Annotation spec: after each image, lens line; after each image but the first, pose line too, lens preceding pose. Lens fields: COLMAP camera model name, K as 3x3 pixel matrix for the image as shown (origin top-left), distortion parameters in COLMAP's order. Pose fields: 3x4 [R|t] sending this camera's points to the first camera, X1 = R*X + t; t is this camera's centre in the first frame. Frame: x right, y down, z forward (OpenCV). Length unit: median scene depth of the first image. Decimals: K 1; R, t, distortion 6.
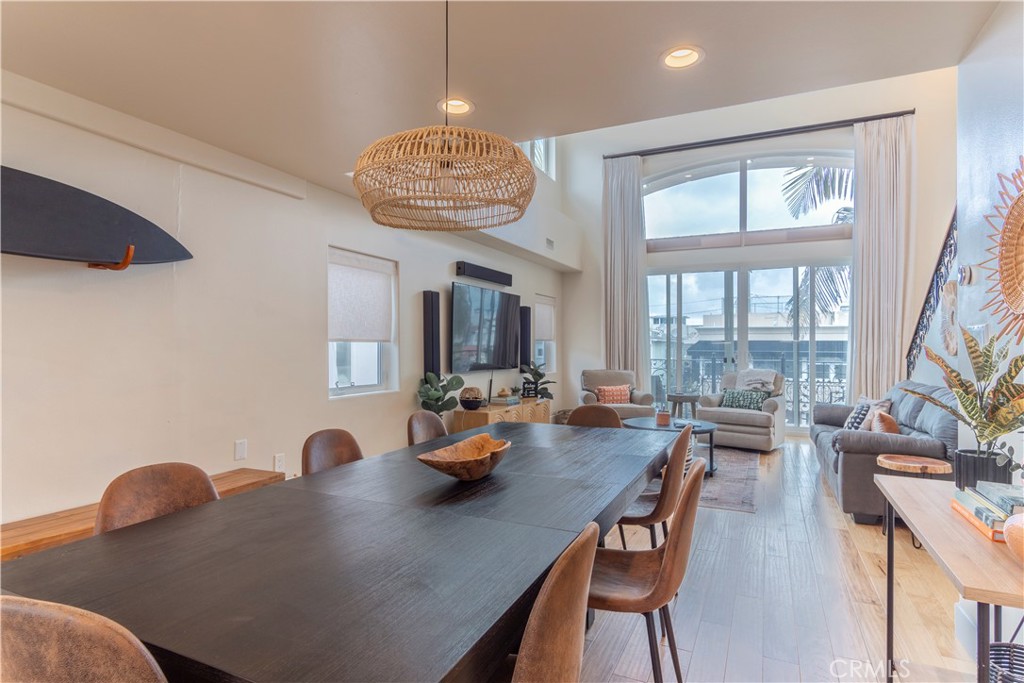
lens RADIAL K [[544.3, 0, 508.1], [0, 544.3, 344.2], [0, 0, 1]] dist [-0.003843, 0.001341]
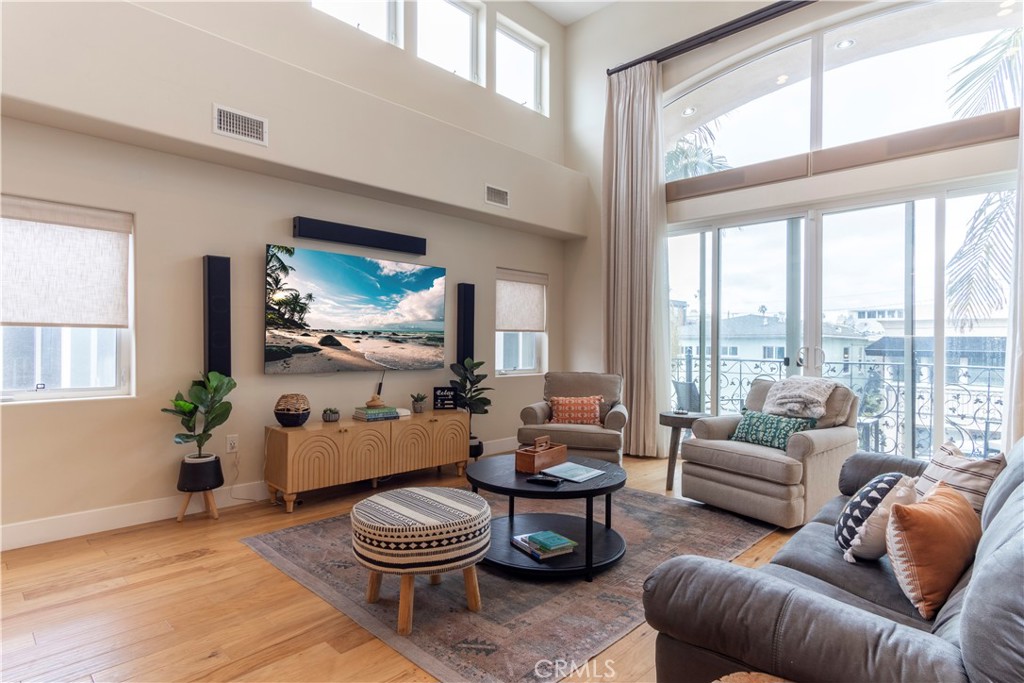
lens RADIAL K [[544.3, 0, 516.0], [0, 544.3, 340.4], [0, 0, 1]] dist [-0.003843, 0.001341]
pose [[0.947991, 0.002305, -0.318290, 0.355199], [-0.003284, 0.999991, -0.002540, 0.009000], [0.318281, 0.003453, 0.947990, 0.358290]]
